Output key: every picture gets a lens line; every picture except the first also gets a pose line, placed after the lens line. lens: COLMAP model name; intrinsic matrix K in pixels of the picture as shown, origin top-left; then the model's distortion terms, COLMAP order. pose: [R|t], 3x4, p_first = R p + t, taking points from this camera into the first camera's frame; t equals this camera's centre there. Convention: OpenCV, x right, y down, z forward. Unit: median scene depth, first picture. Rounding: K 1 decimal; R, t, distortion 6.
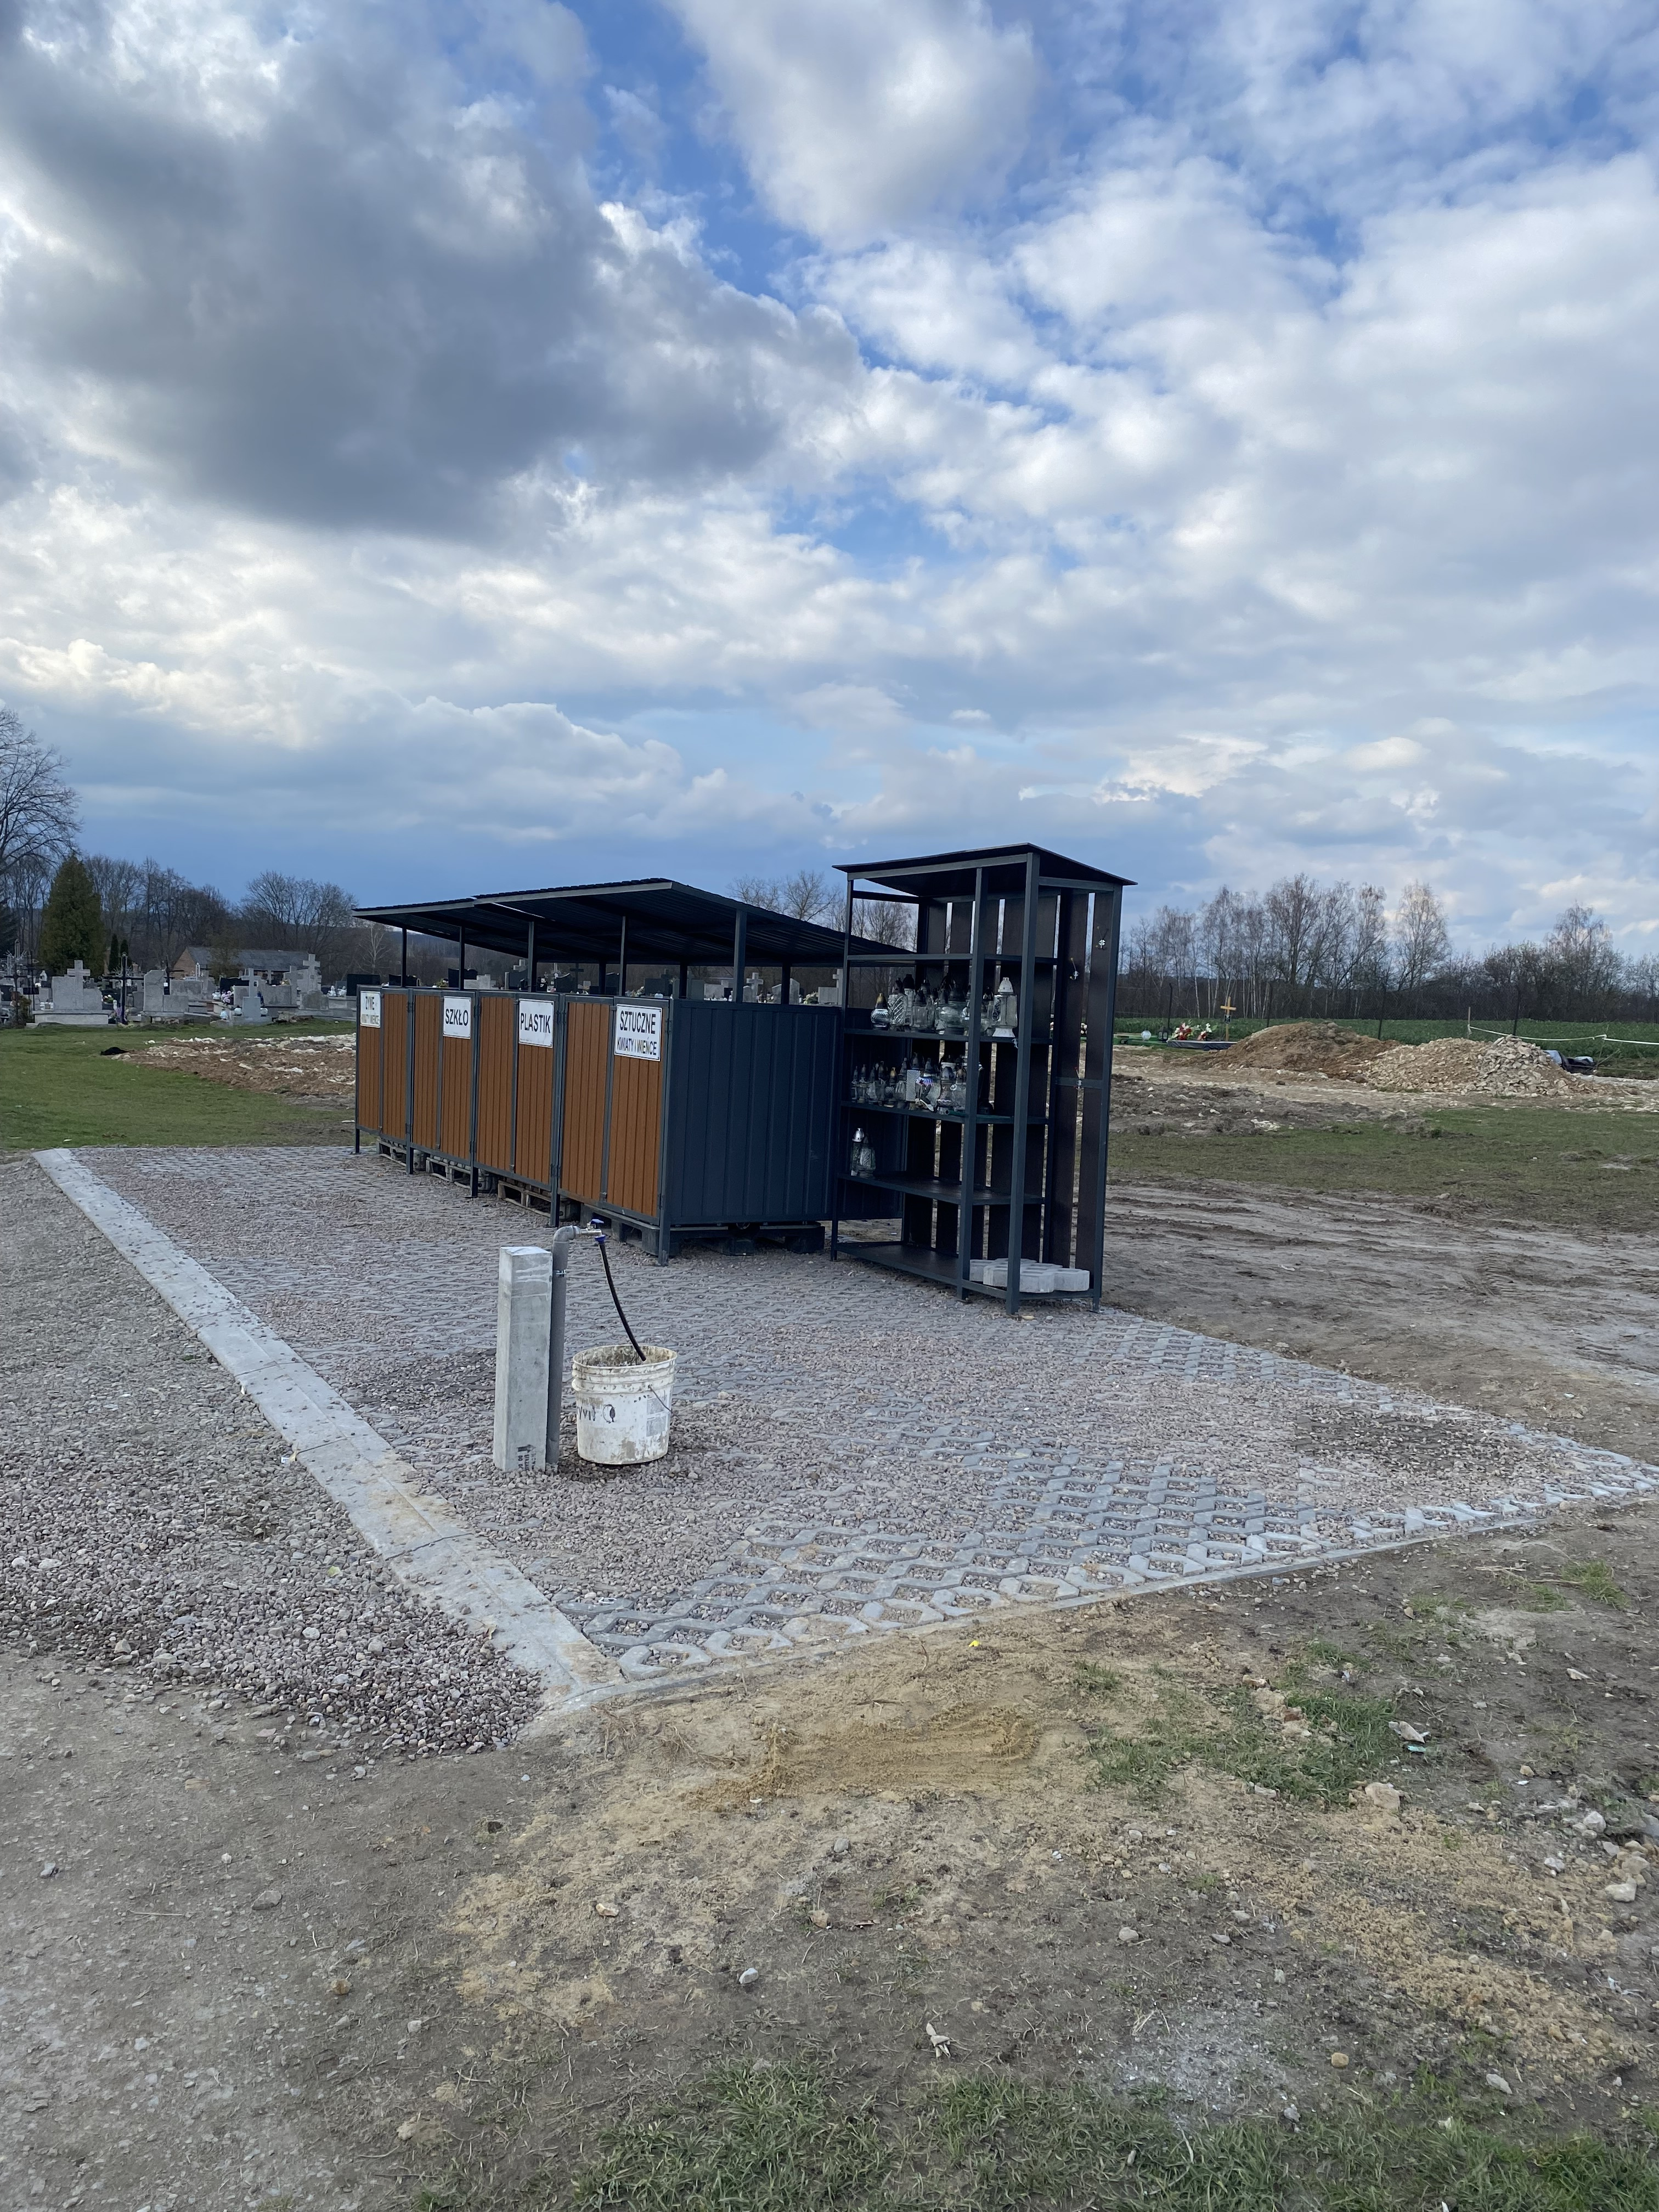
lens RADIAL K [[1720.6, 0, 829.5], [0, 1720.6, 1106.0], [0, 0, 1]] dist [0.088145, -0.102733]
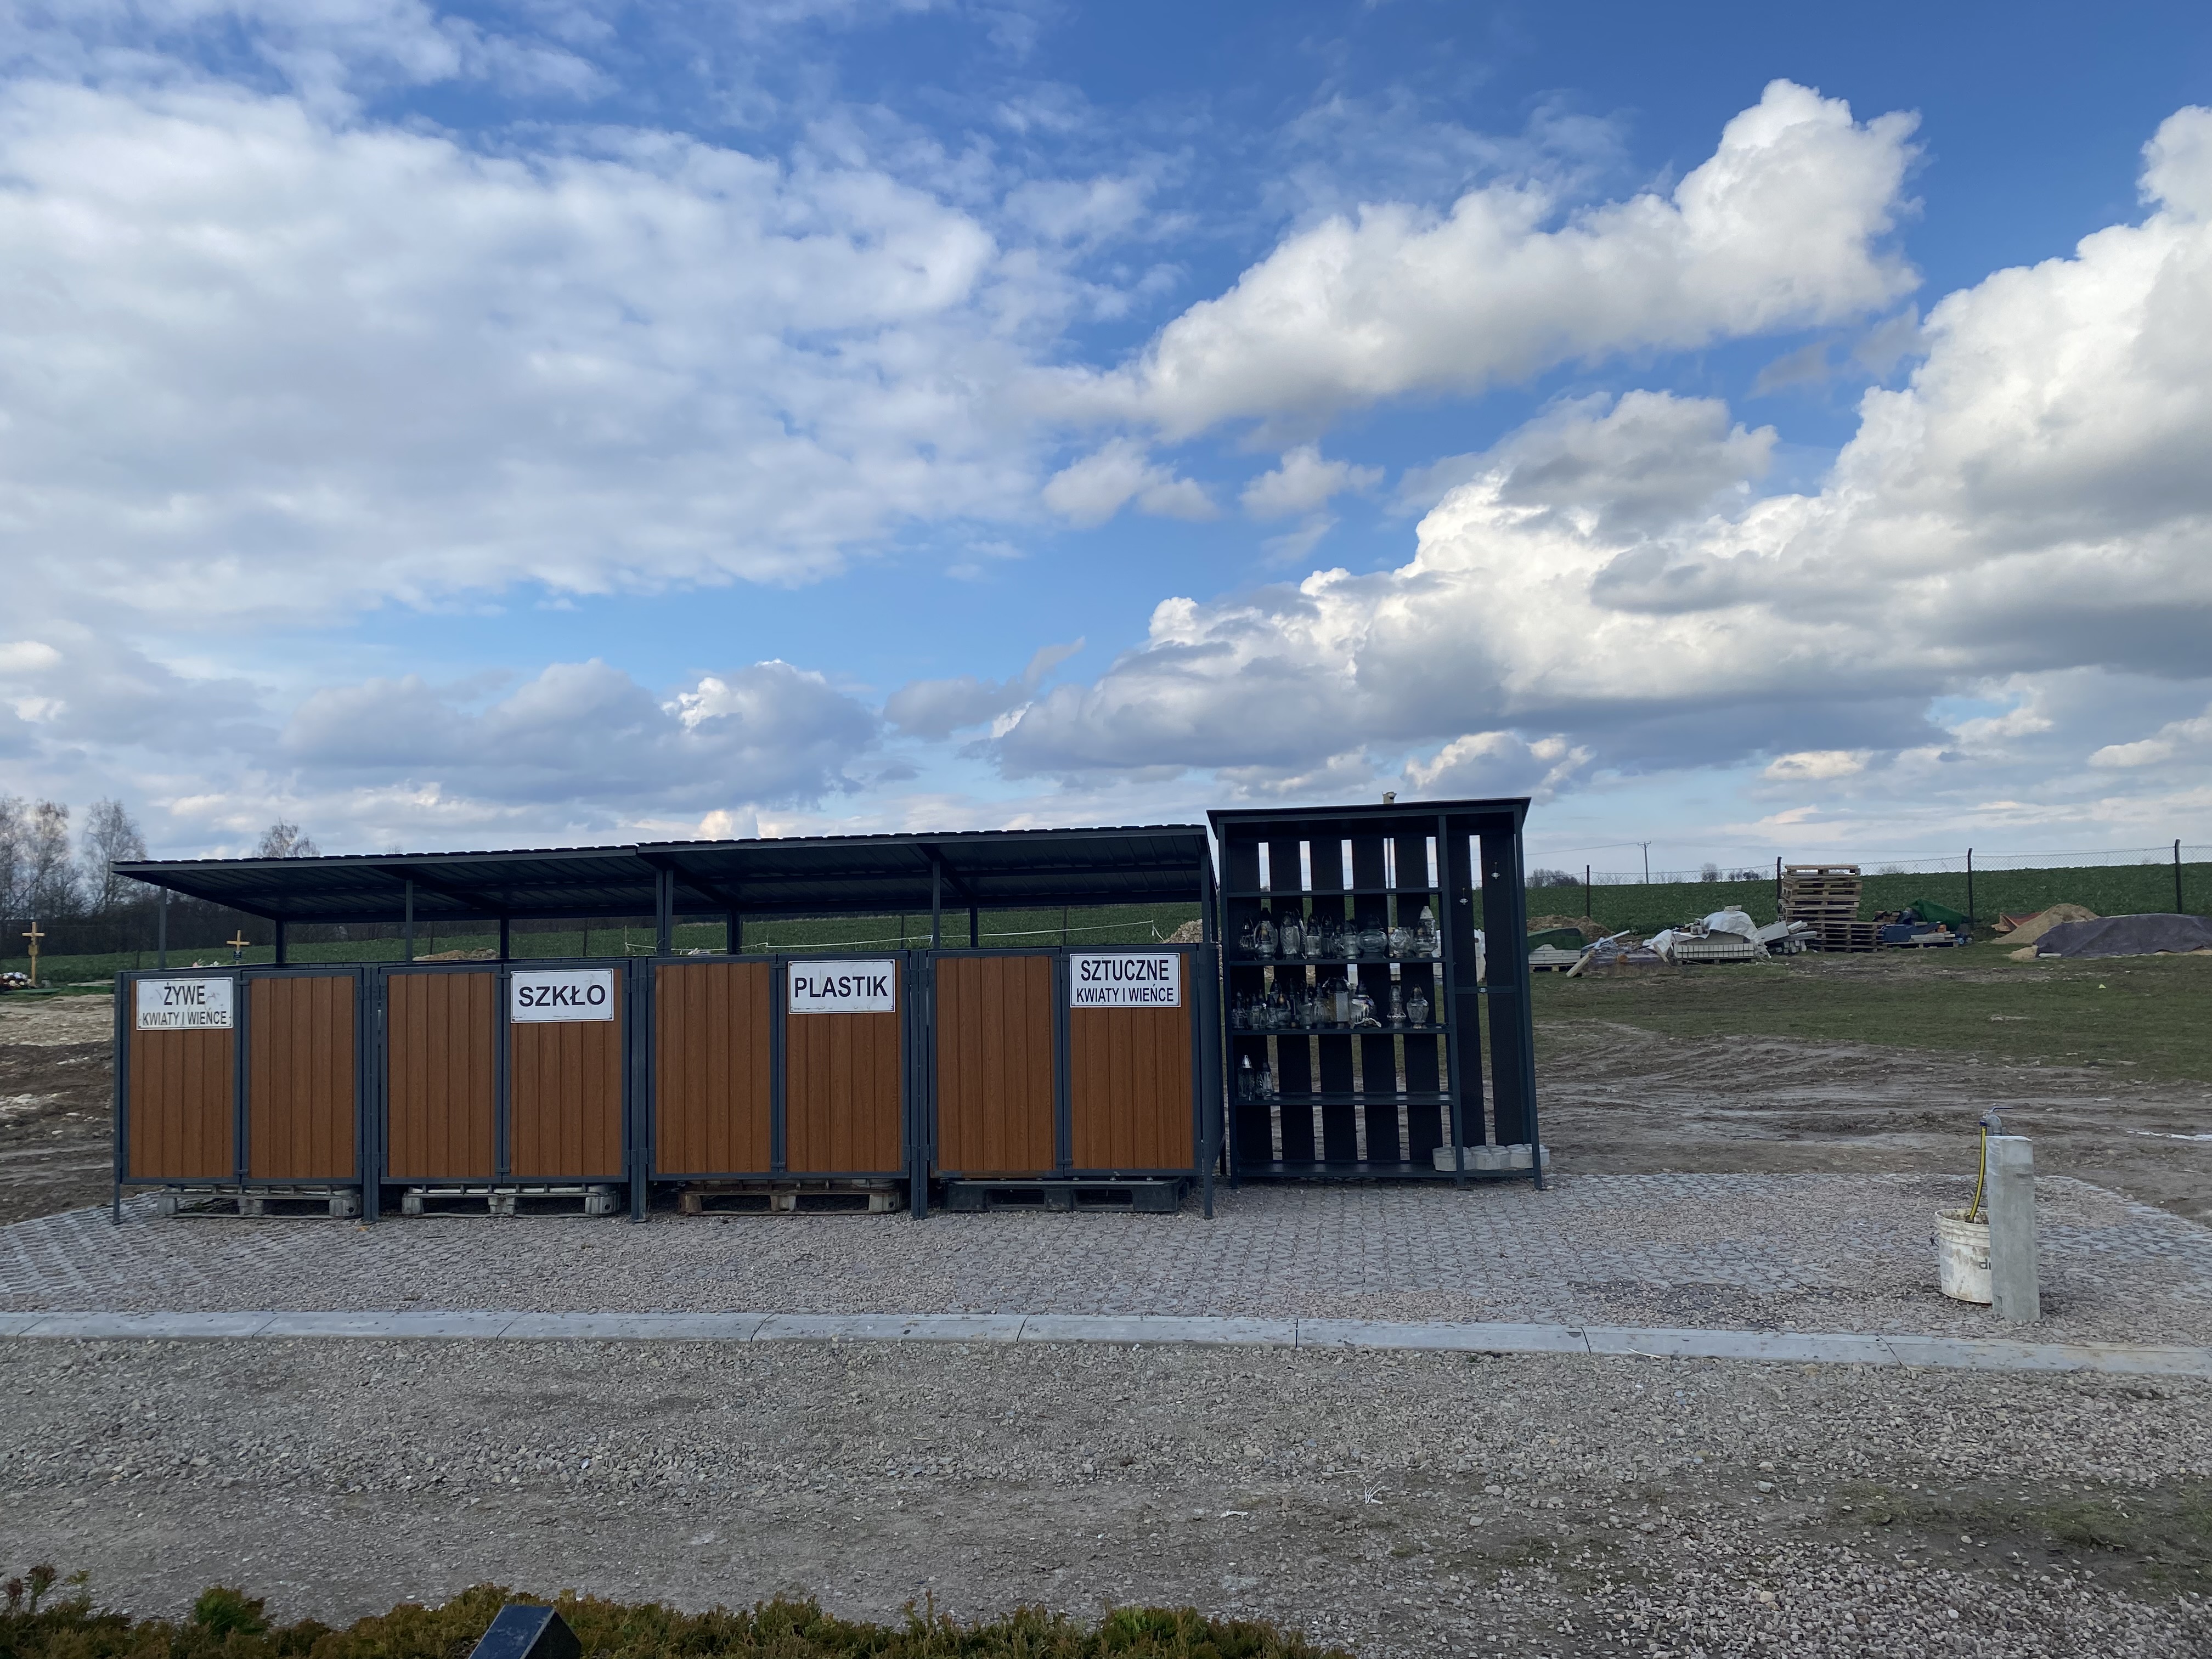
lens RADIAL K [[1720.6, 0, 1102.7], [0, 1720.6, 888.8], [0, 0, 1]] dist [0.088145, -0.102733]
pose [[0.626461, -0.036248, 0.778609, -0.826144], [0.095357, 0.994979, -0.030402, -0.062313], [-0.773598, 0.093292, 0.626772, 0.376356]]
